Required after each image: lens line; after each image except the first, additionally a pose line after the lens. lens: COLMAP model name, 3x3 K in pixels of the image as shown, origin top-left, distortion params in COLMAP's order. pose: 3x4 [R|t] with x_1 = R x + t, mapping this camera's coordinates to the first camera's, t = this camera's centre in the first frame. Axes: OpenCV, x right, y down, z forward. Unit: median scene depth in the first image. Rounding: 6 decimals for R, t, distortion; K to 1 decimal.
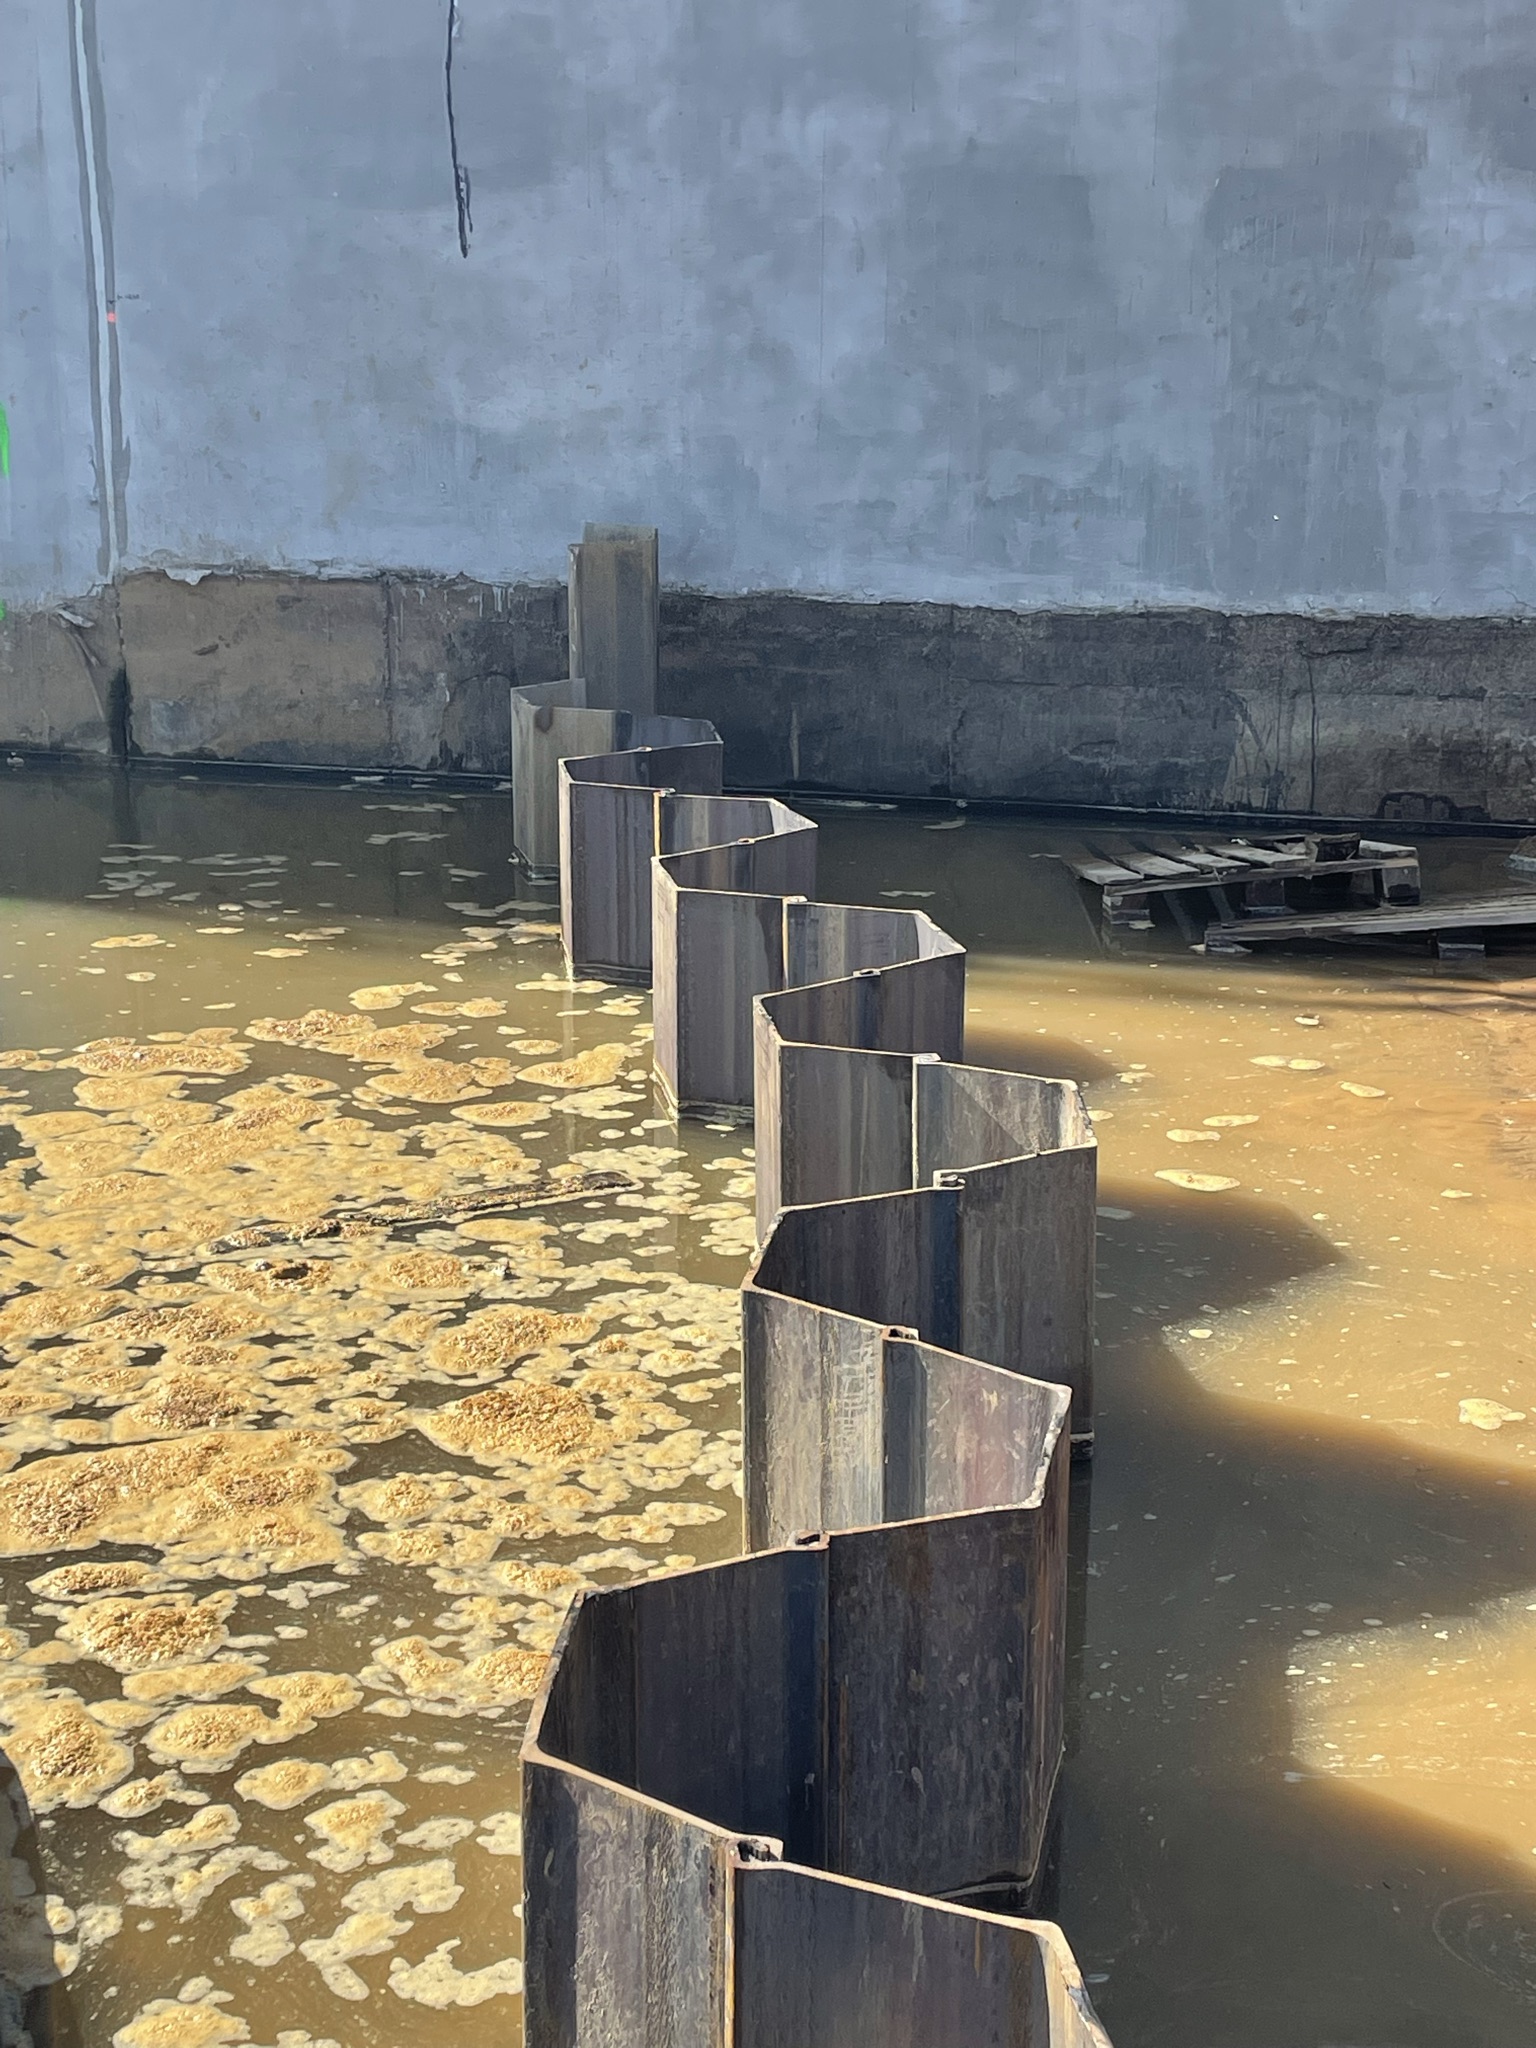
lens RADIAL K [[3048.0, 0, 745.5], [0, 3048.0, 1038.6], [0, 0, 1]] dist [0.109731, 0.000000]
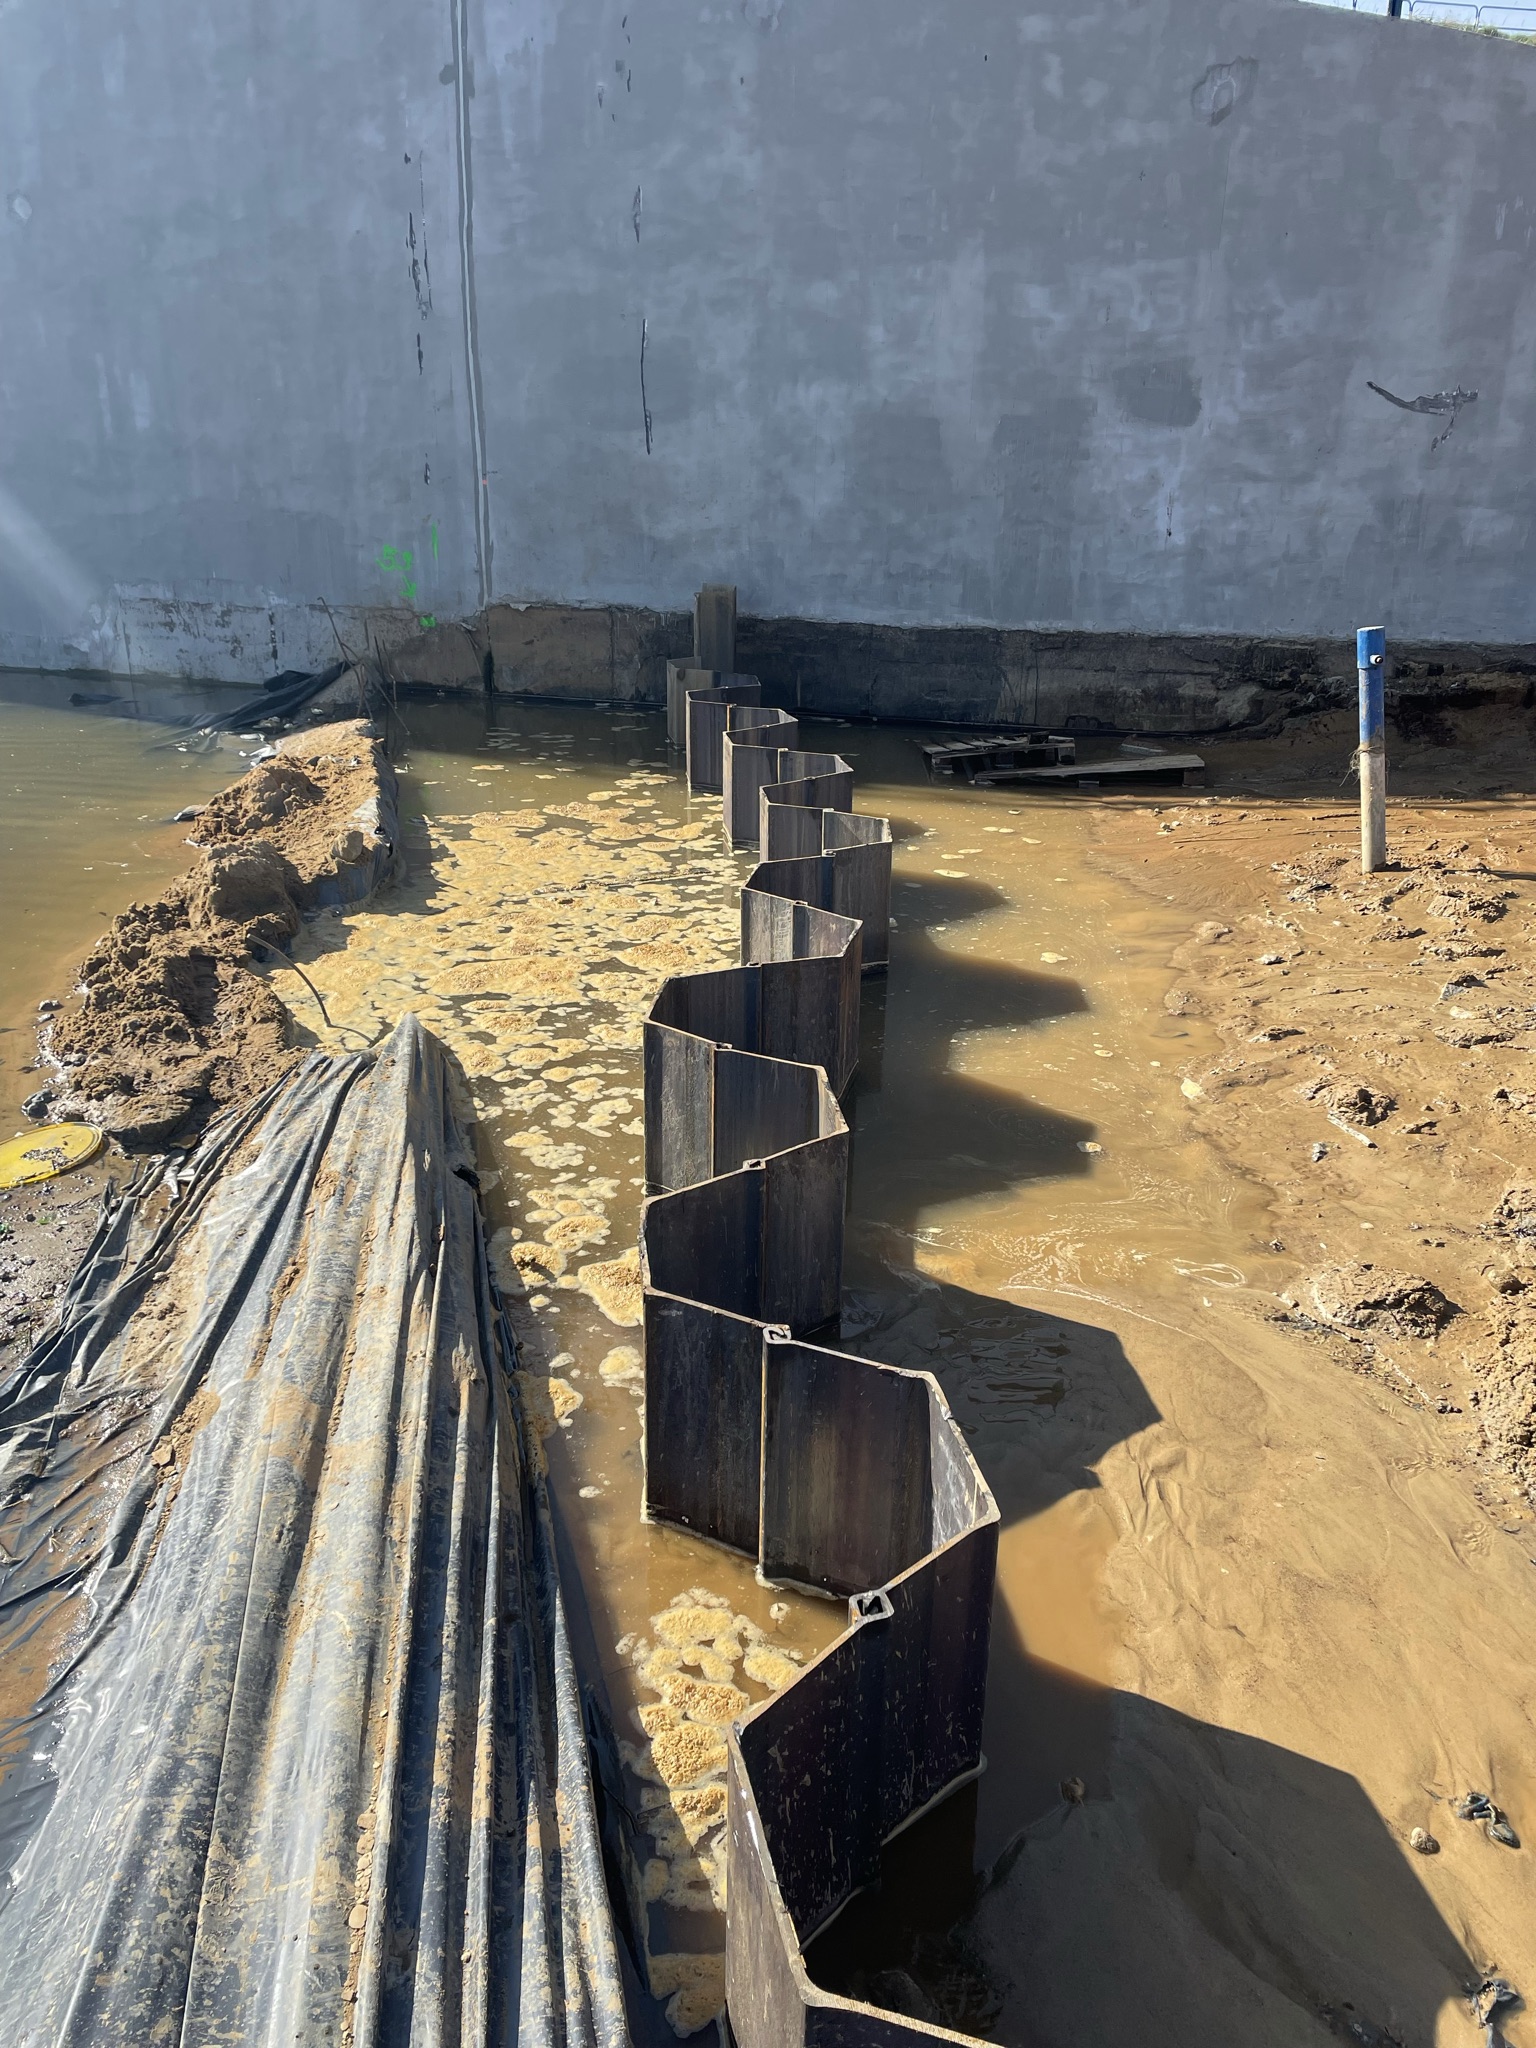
lens RADIAL K [[1540.9, 0, 757.3], [0, 1540.9, 1035.8], [0, 0, 1]] dist [0.101451, -0.117406]
pose [[0.999459, 0.020168, -0.025963, 0.021771], [-0.017179, 0.993716, 0.110606, 0.028080], [0.028030, -0.110100, 0.993525, -0.127474]]
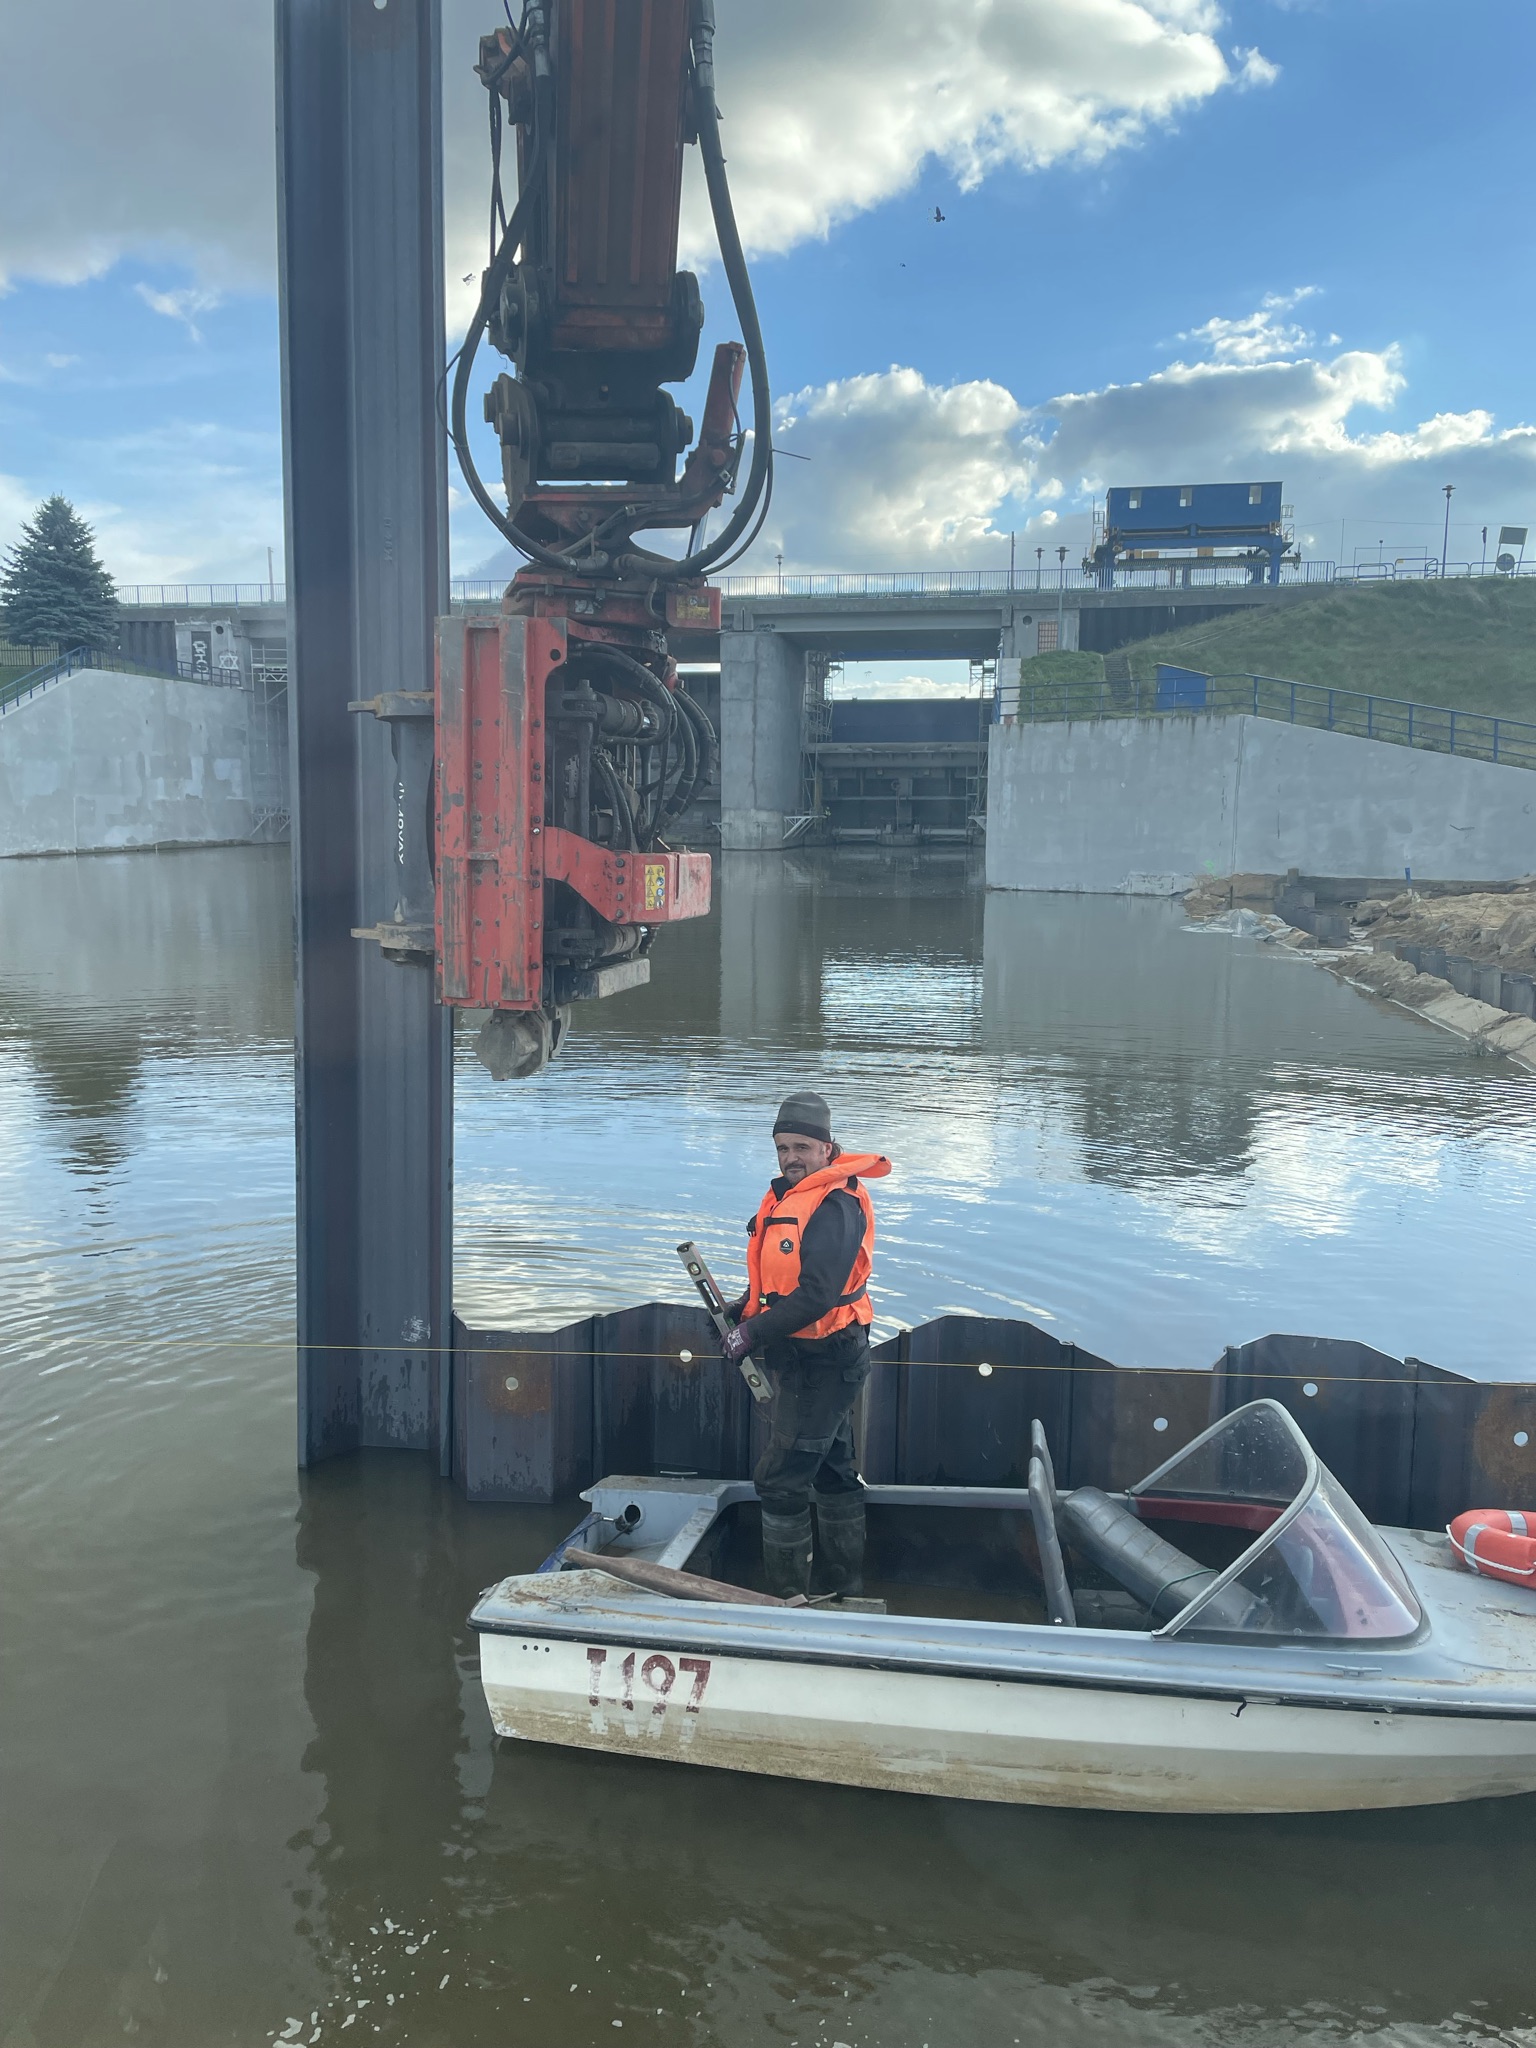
lens RADIAL K [[1540.9, 0, 766.2], [0, 1540.9, 1019.0], [0, 0, 1]] dist [0.101451, -0.117406]
pose [[0.916428, 0.055255, -0.396367, 0.389578], [-0.101657, 0.990077, -0.097020, 0.905141], [0.387074, 0.129205, 0.912951, -3.861646]]
